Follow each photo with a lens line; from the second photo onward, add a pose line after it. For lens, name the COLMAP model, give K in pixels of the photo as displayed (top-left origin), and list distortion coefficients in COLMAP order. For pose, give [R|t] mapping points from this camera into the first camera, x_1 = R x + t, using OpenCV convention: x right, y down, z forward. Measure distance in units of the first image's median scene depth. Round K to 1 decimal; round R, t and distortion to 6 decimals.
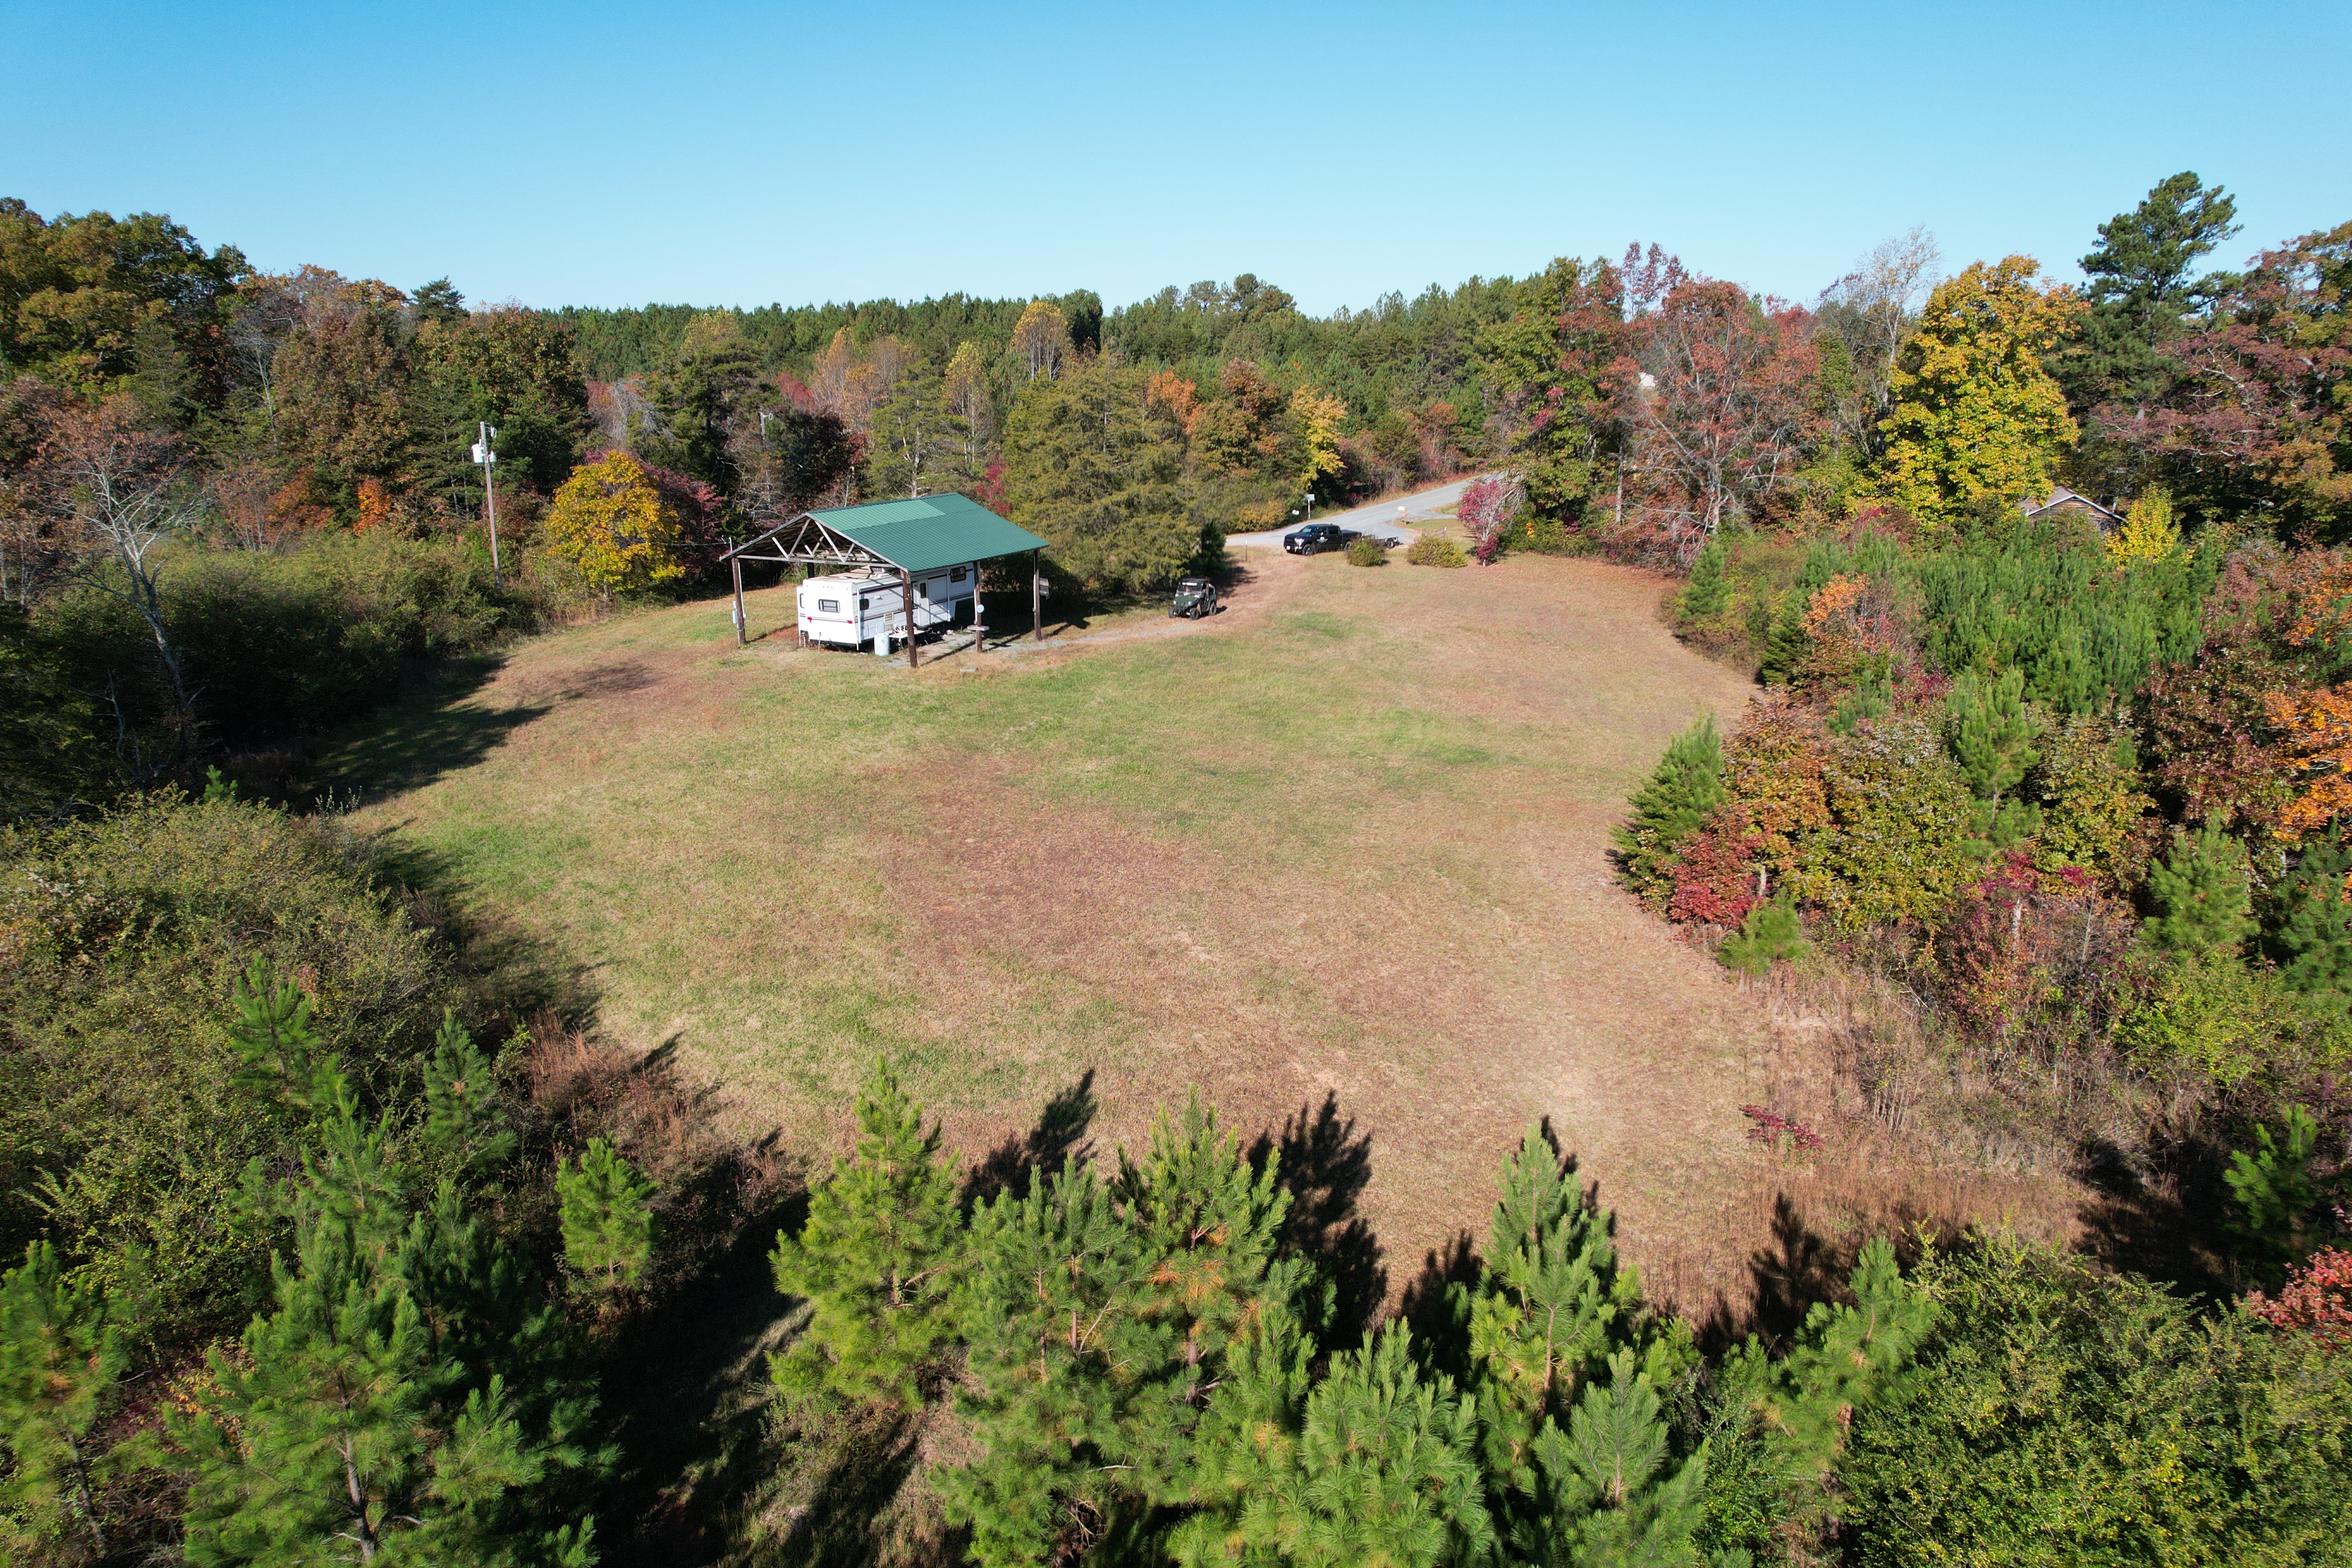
lens RADIAL K [[1502.7, 0, 1185.7], [0, 1502.7, 812.2], [0, 0, 1]] dist [-0.074293, 0.064370]
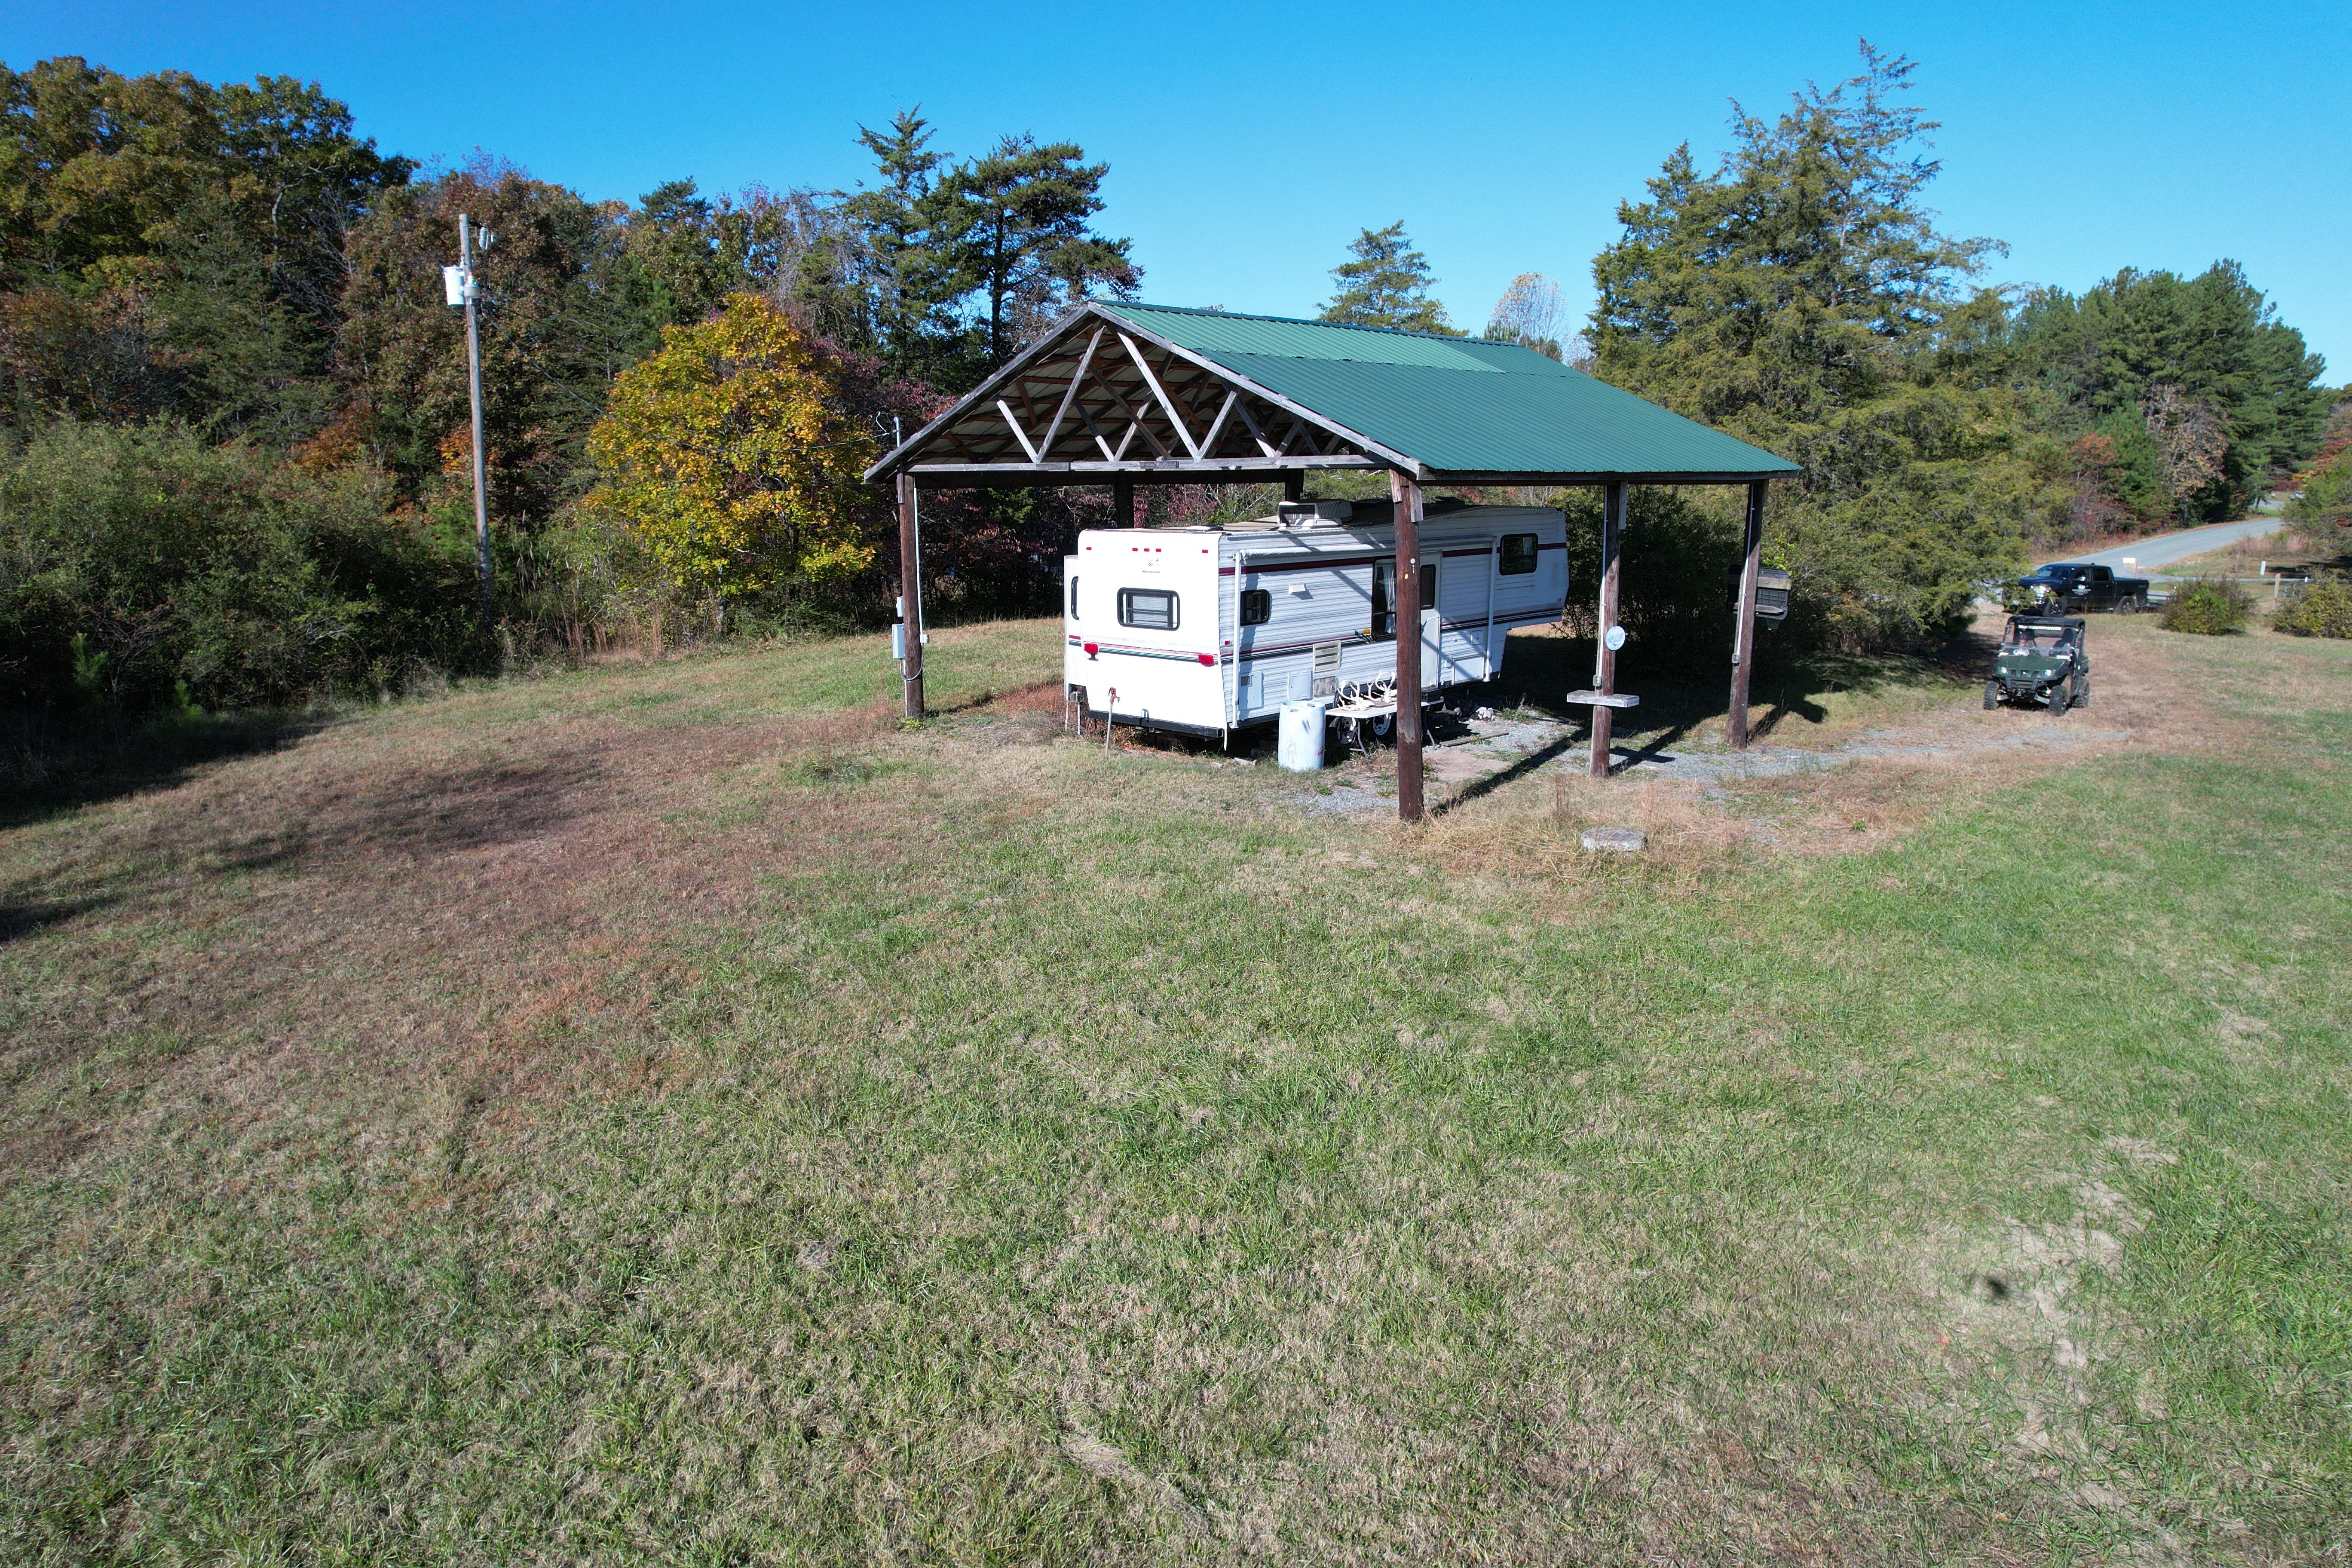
lens RADIAL K [[1502.7, 0, 1185.7], [0, 1502.7, 812.2], [0, 0, 1]] dist [-0.074293, 0.064370]
pose [[0.965298, 0.056565, -0.254953, -0.135908], [-0.074091, 0.995465, -0.059664, -0.070617], [0.250422, 0.076483, 0.965111, 0.646815]]
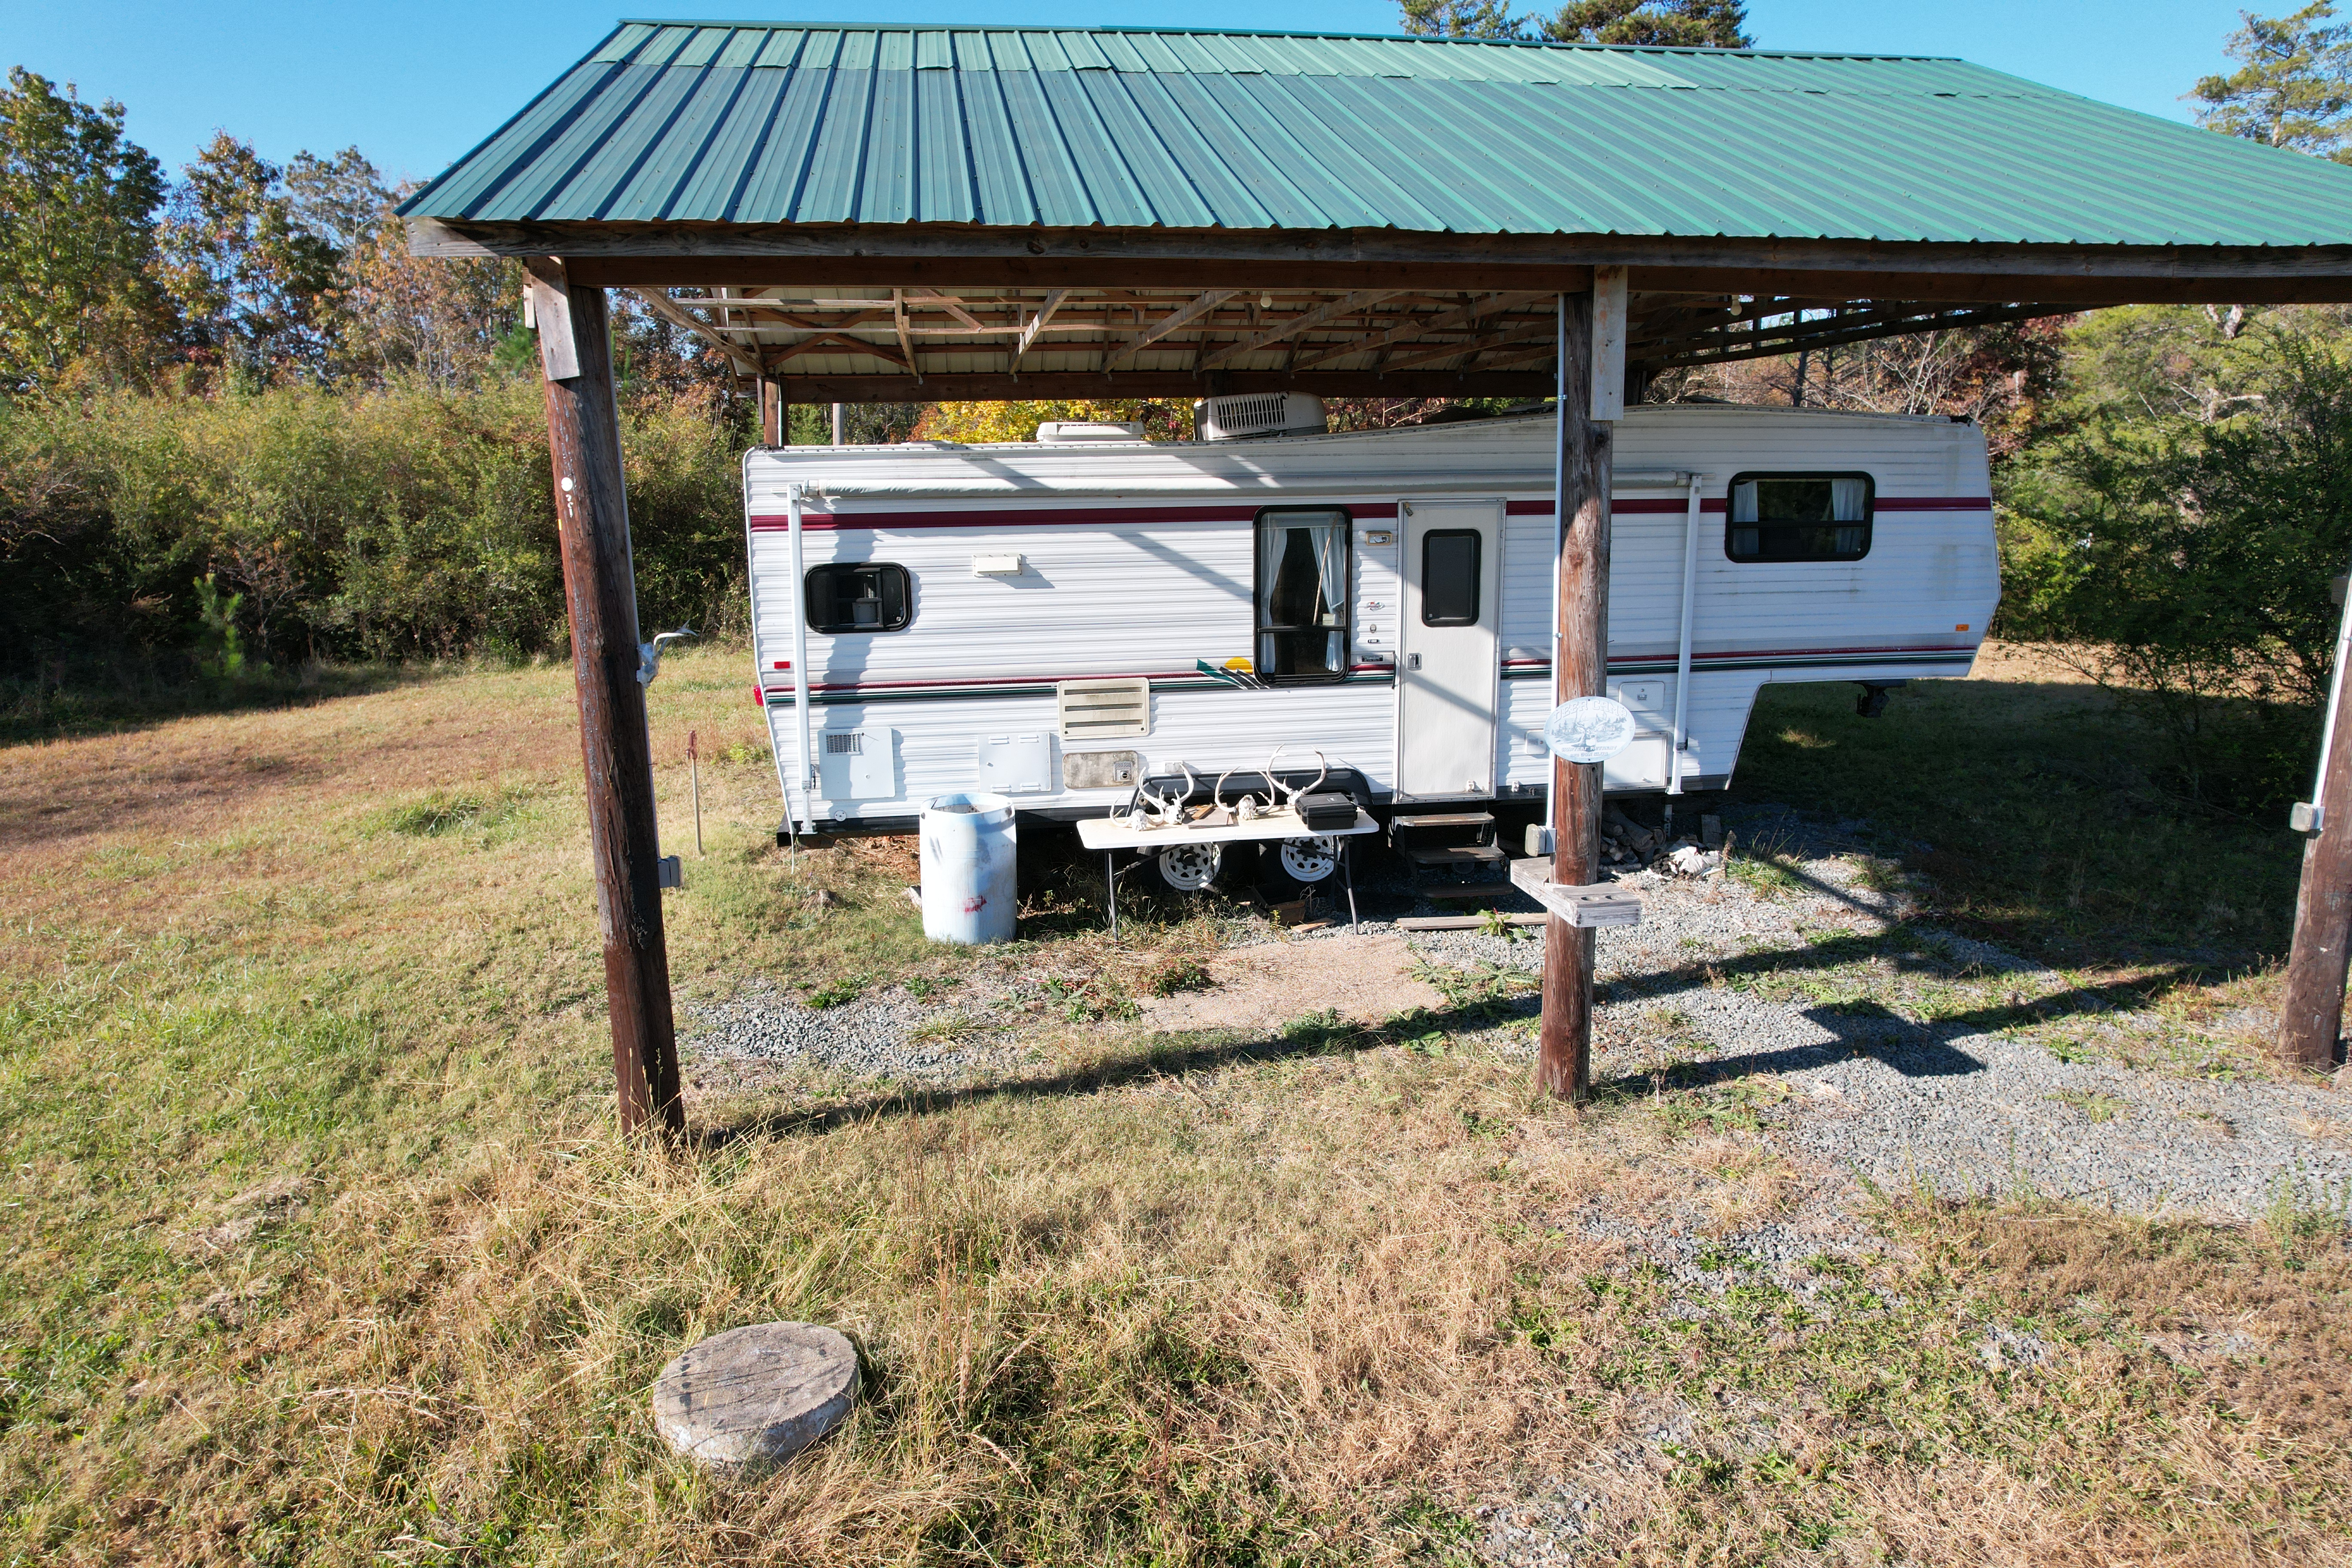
lens RADIAL K [[1502.7, 0, 1185.7], [0, 1502.7, 812.2], [0, 0, 1]] dist [-0.074293, 0.064370]
pose [[0.604592, 0.170774, -0.778013, -0.063743], [-0.221290, 0.974308, 0.041896, -0.122363], [0.765179, 0.146836, 0.626849, 0.868828]]
